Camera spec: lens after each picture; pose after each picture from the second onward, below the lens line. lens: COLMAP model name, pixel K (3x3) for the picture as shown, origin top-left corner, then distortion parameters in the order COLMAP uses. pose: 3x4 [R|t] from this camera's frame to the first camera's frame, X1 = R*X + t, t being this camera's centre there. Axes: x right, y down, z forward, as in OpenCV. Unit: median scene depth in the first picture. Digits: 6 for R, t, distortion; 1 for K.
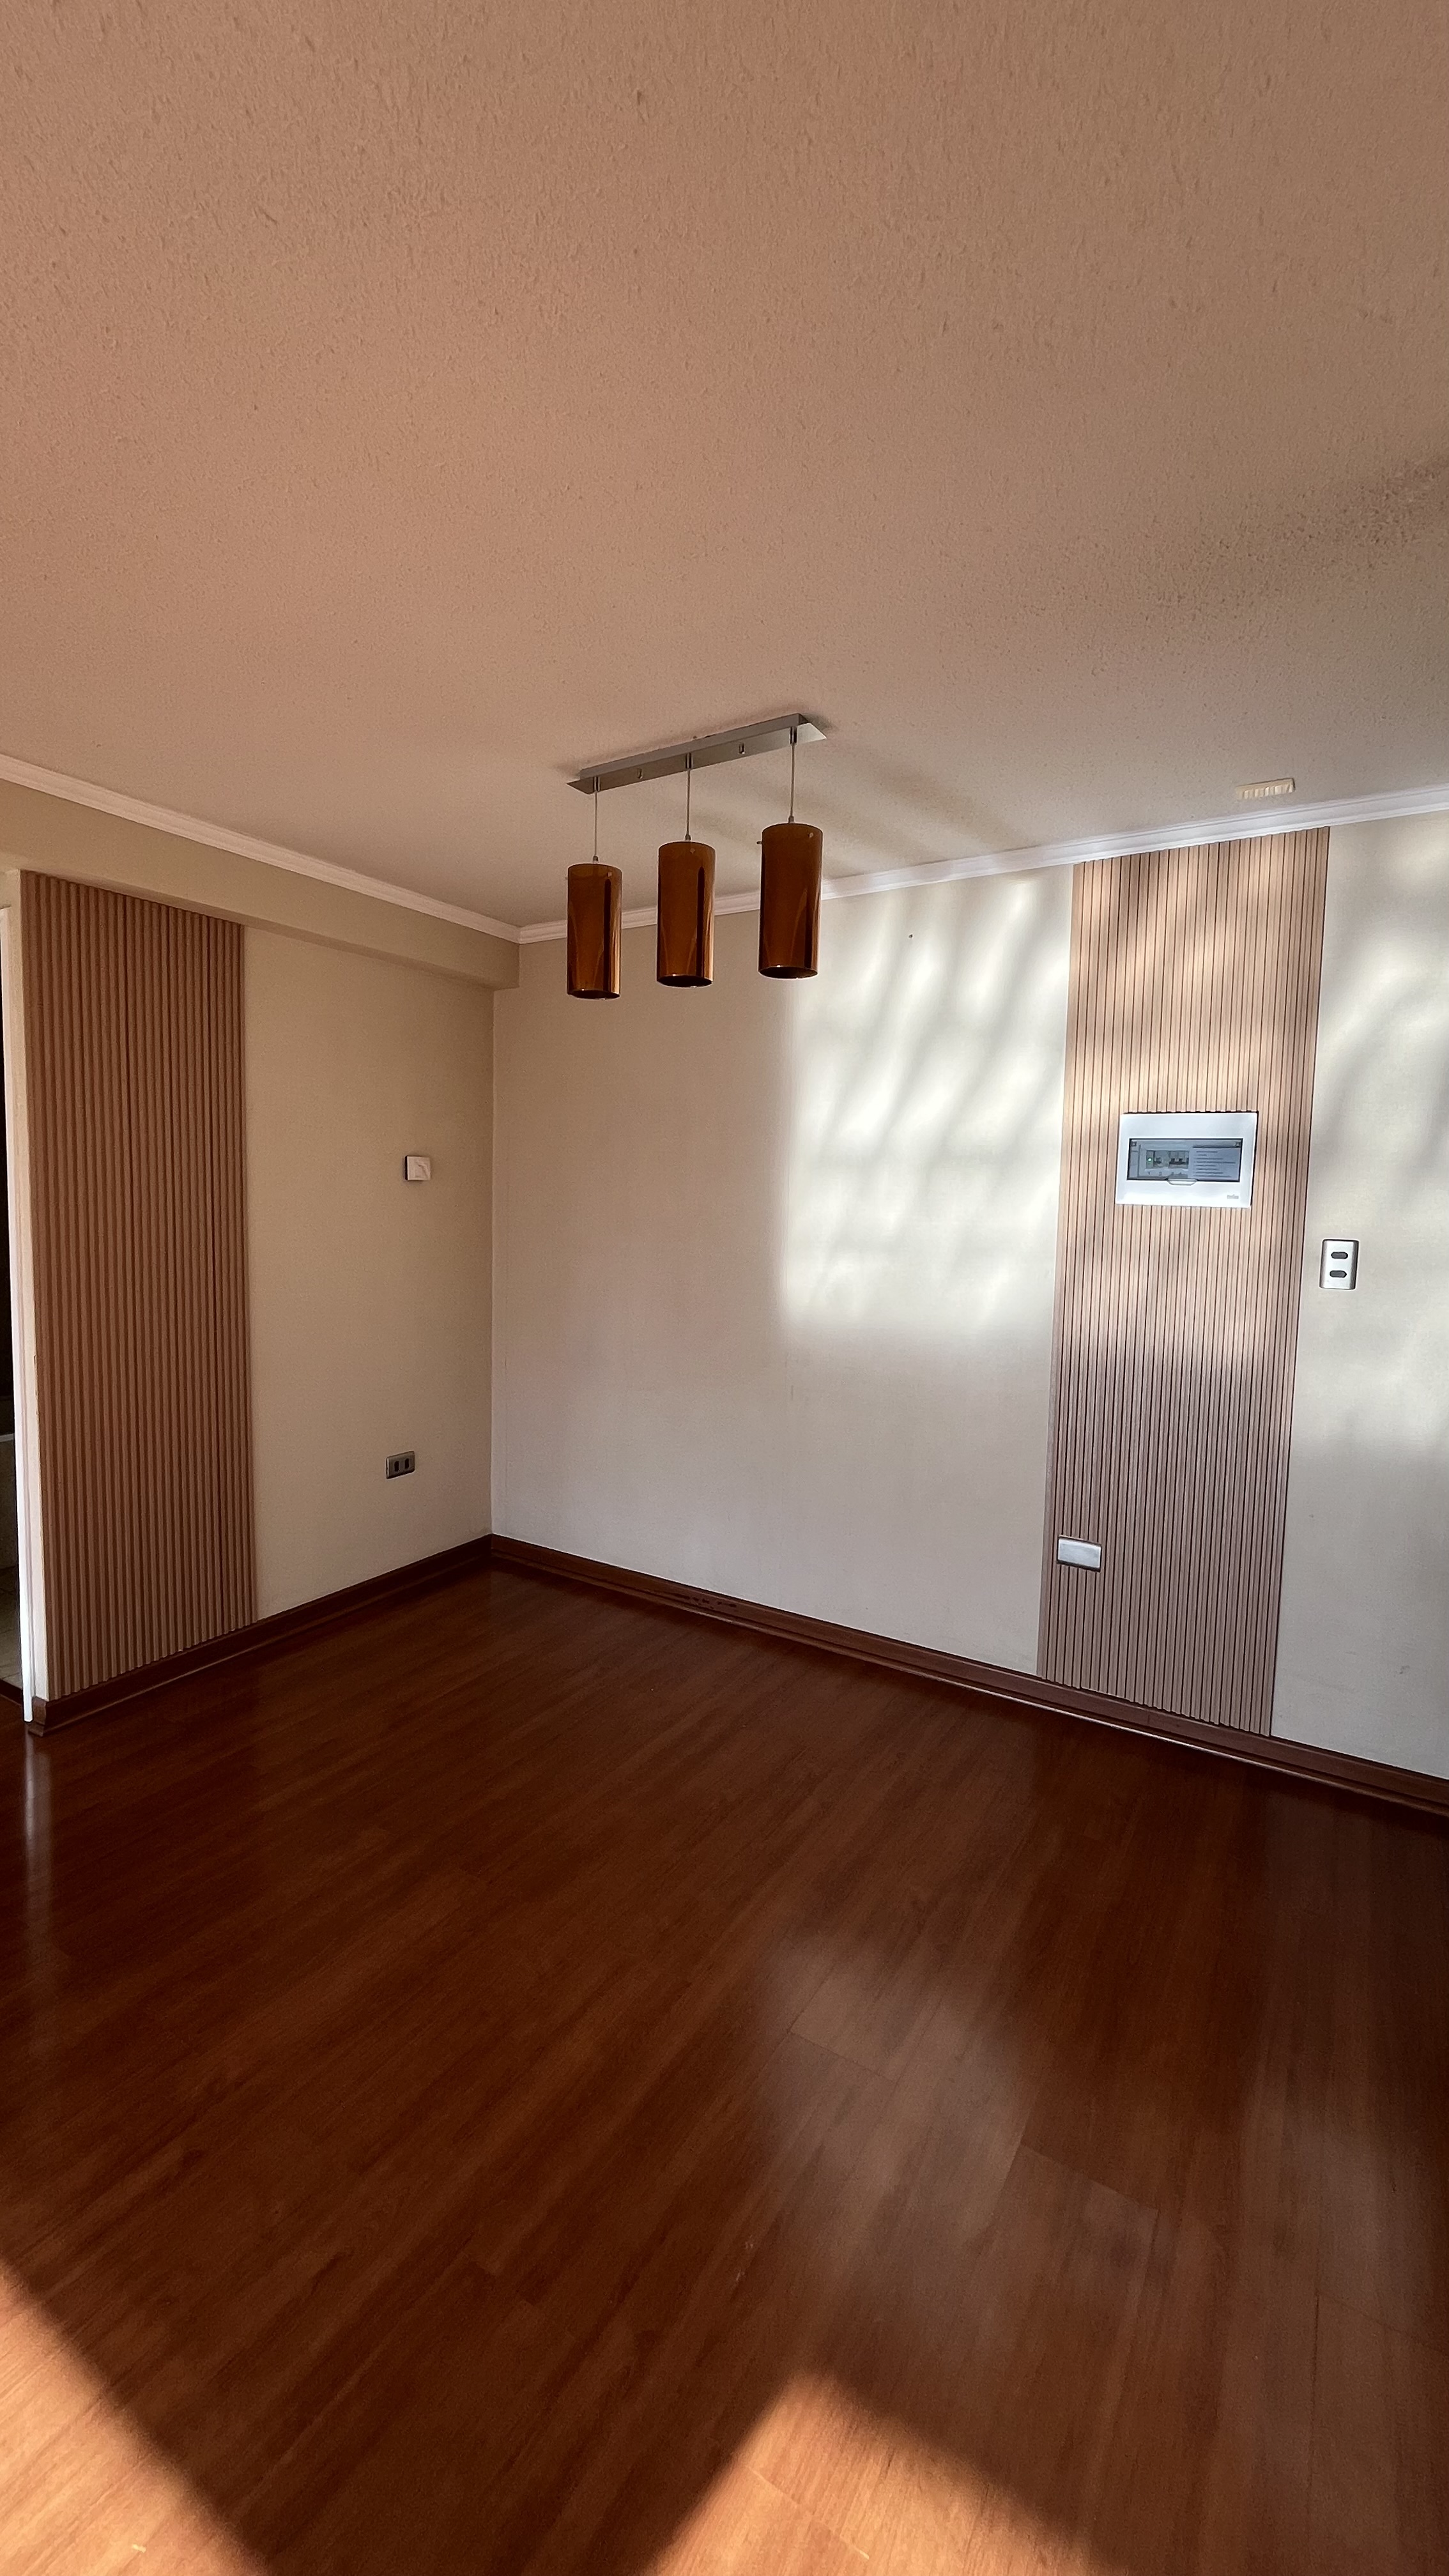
lens RADIAL K [[1034.4, 0, 725.6], [0, 1034.4, 1278.5], [0, 0, 1]] dist [-0.001007, -0.000059]
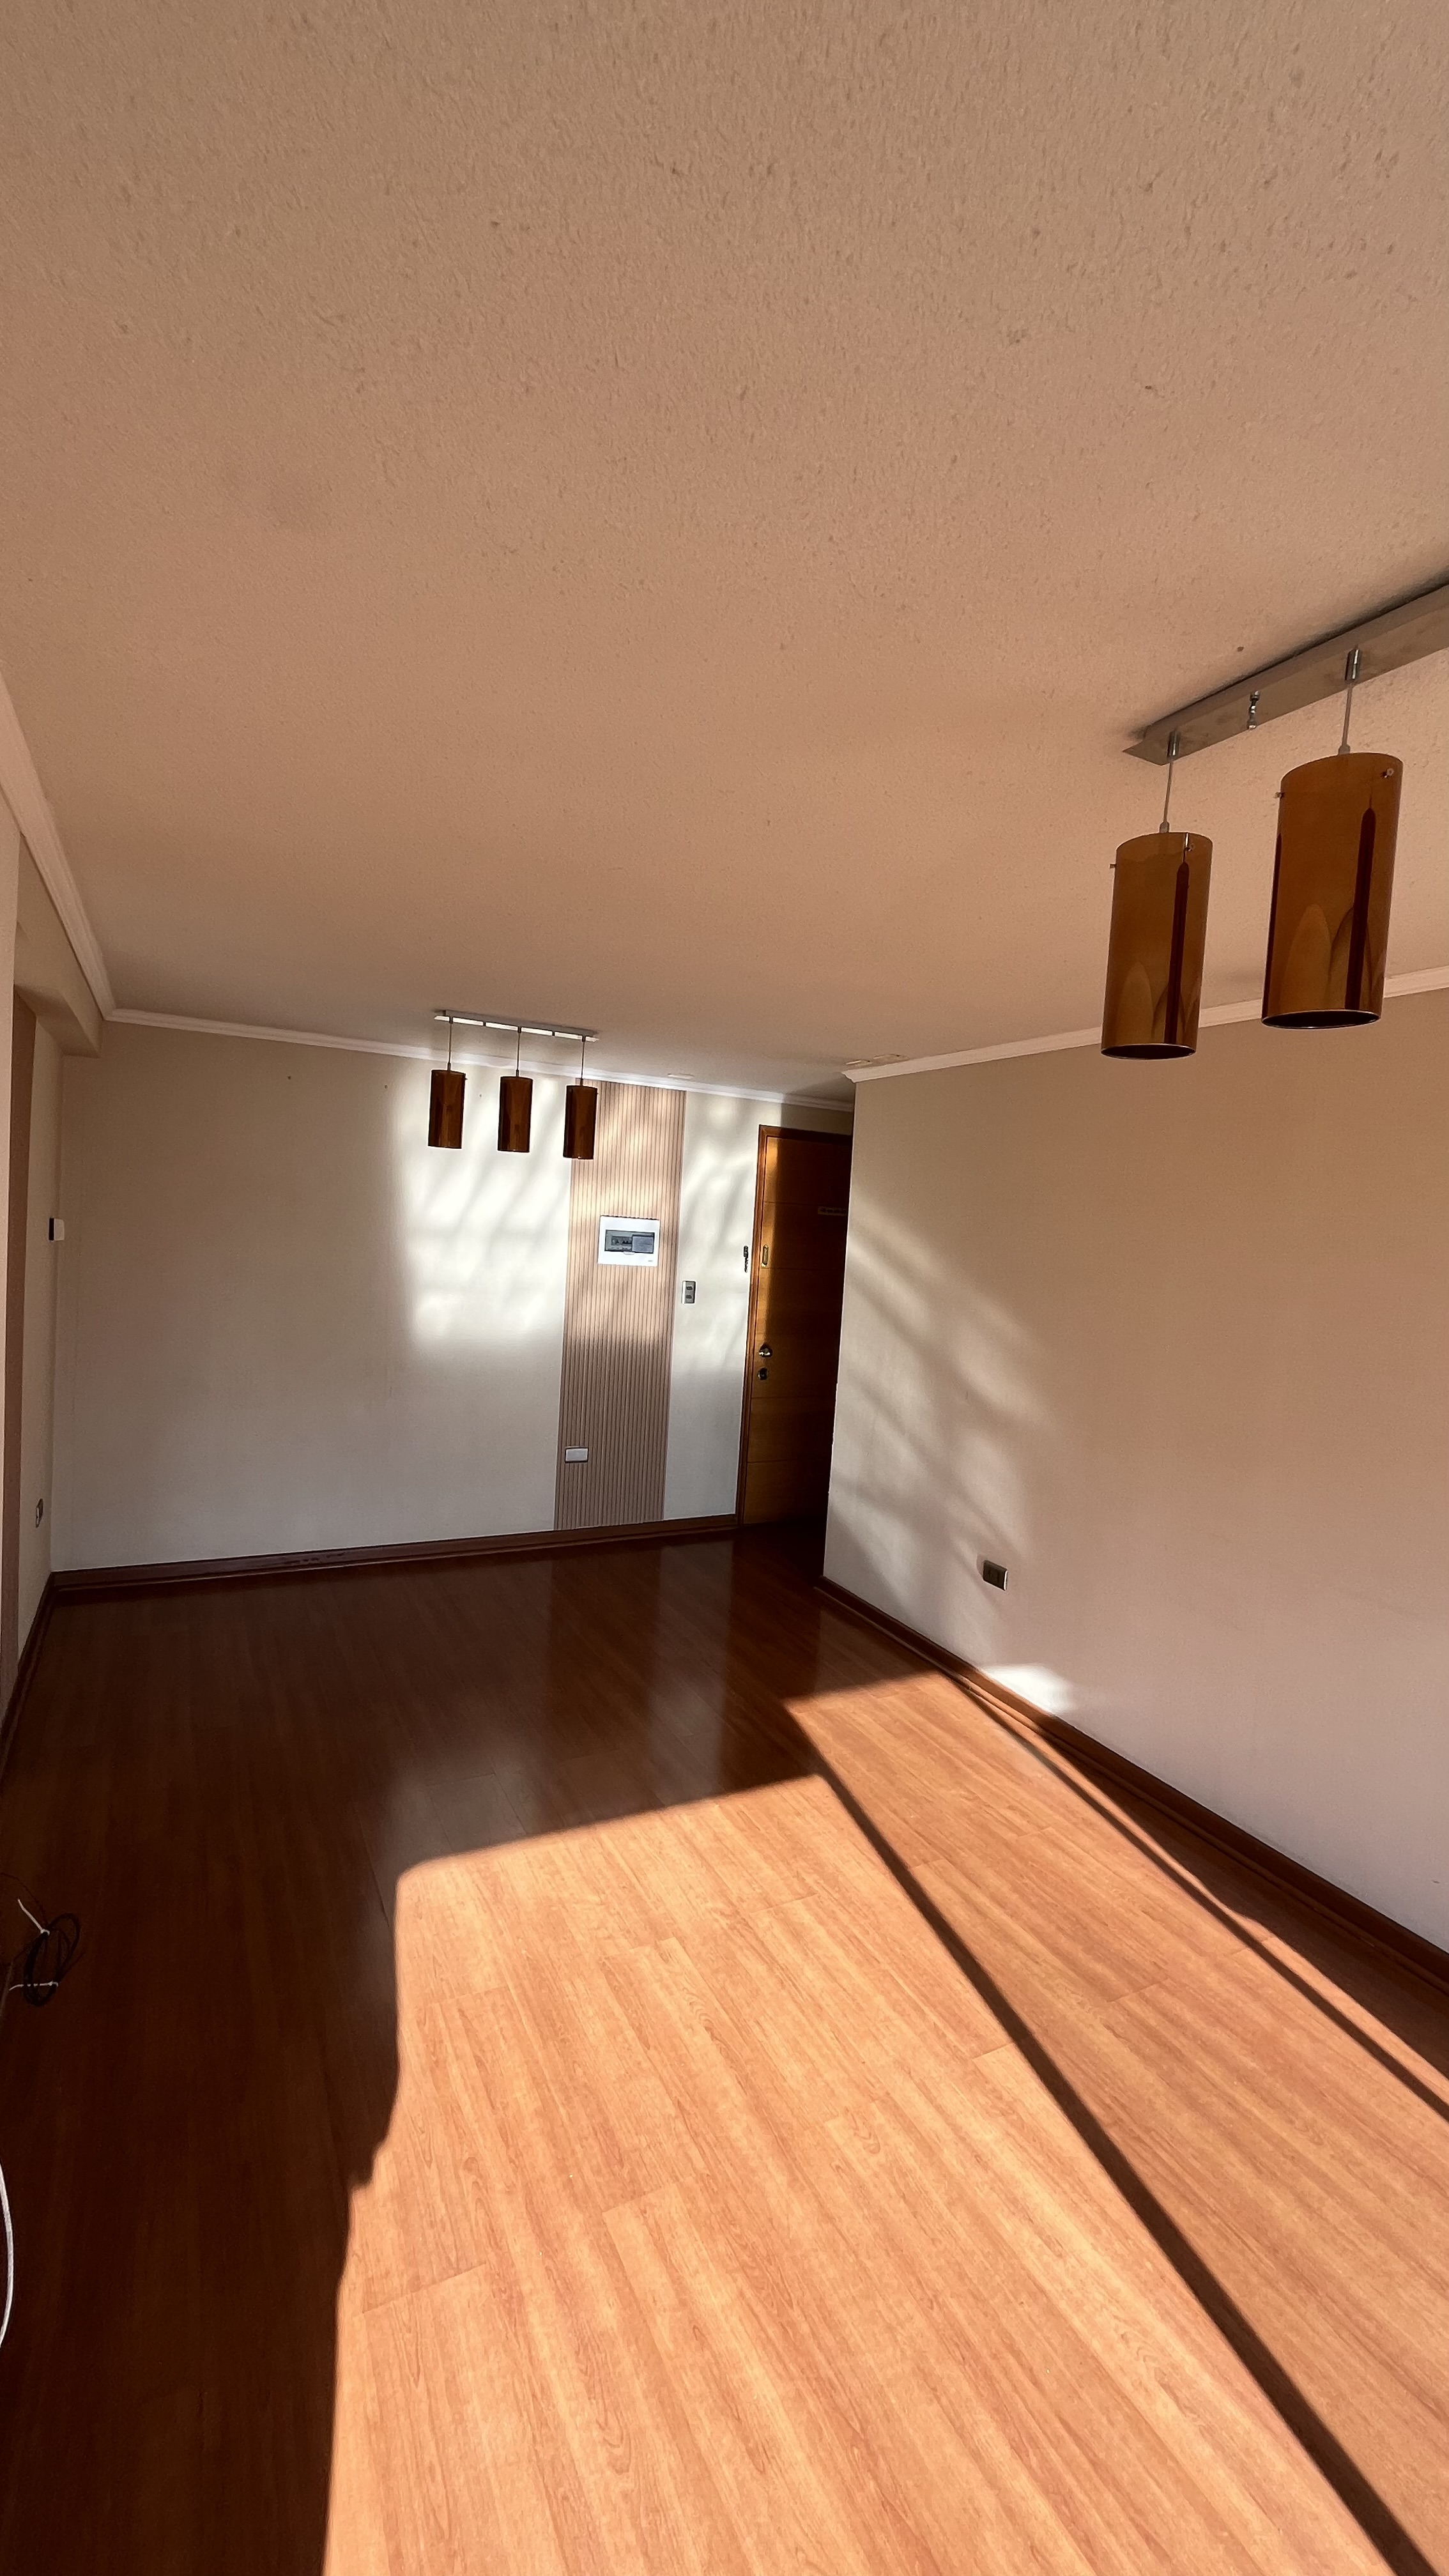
lens RADIAL K [[1034.4, 0, 725.6], [0, 1034.4, 1278.5], [0, 0, 1]] dist [-0.001007, -0.000059]
pose [[0.514112, -0.036408, 0.856950, -1.124341], [0.016155, 0.999333, 0.032765, -0.103394], [-0.857571, -0.003001, 0.514357, -0.165552]]
